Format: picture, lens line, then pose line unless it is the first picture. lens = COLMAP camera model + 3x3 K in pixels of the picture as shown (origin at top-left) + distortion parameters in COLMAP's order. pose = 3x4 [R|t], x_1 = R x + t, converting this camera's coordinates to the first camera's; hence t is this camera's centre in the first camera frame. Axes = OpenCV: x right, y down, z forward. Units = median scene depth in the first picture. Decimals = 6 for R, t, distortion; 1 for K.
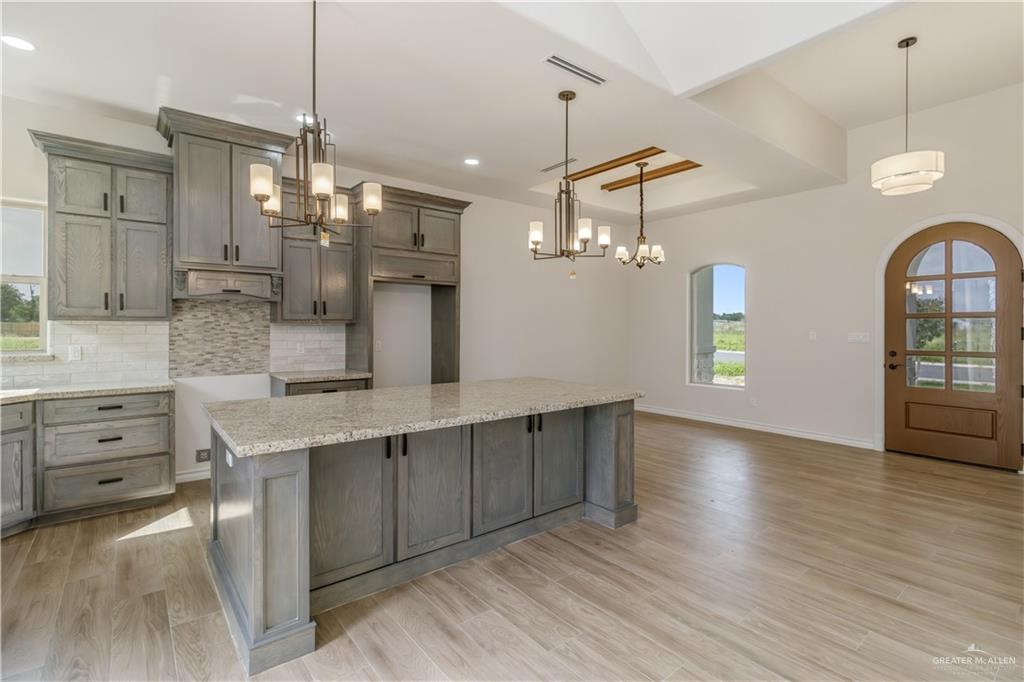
lens RADIAL K [[487.8, 0, 514.7], [0, 487.8, 336.5], [0, 0, 1]] dist [0.002736, 0.000264]
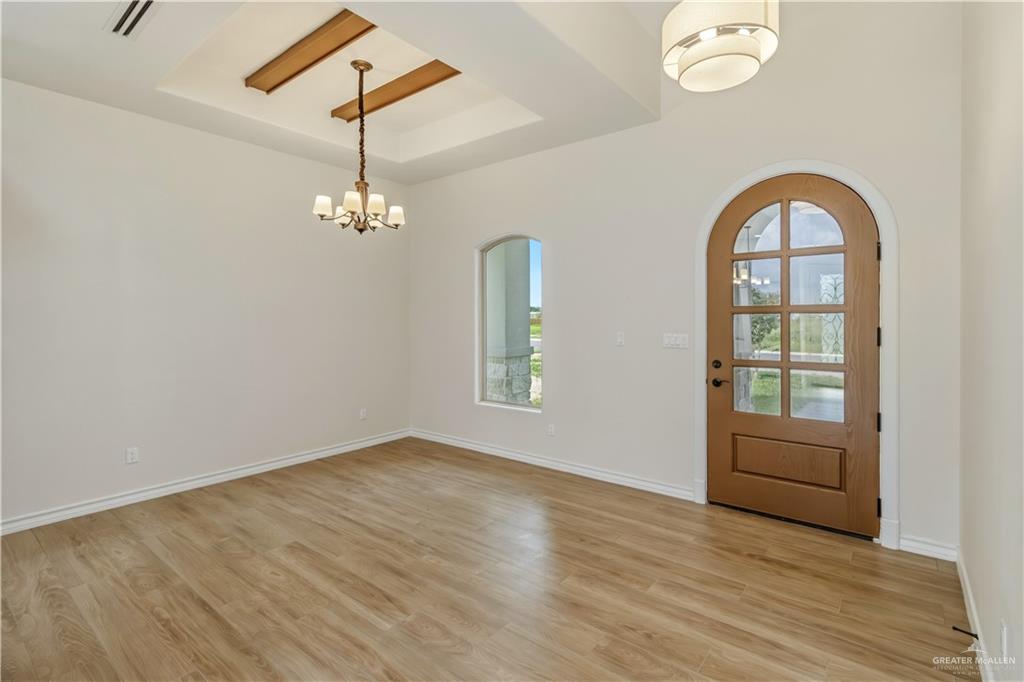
lens RADIAL K [[487.8, 0, 511.5], [0, 487.8, 334.9], [0, 0, 1]] dist [0.002736, 0.000264]
pose [[0.976553, -0.012616, 0.214905, 0.317900], [0.009817, 0.999853, 0.014088, -0.017929], [-0.215051, -0.011648, 0.976533, 0.360491]]
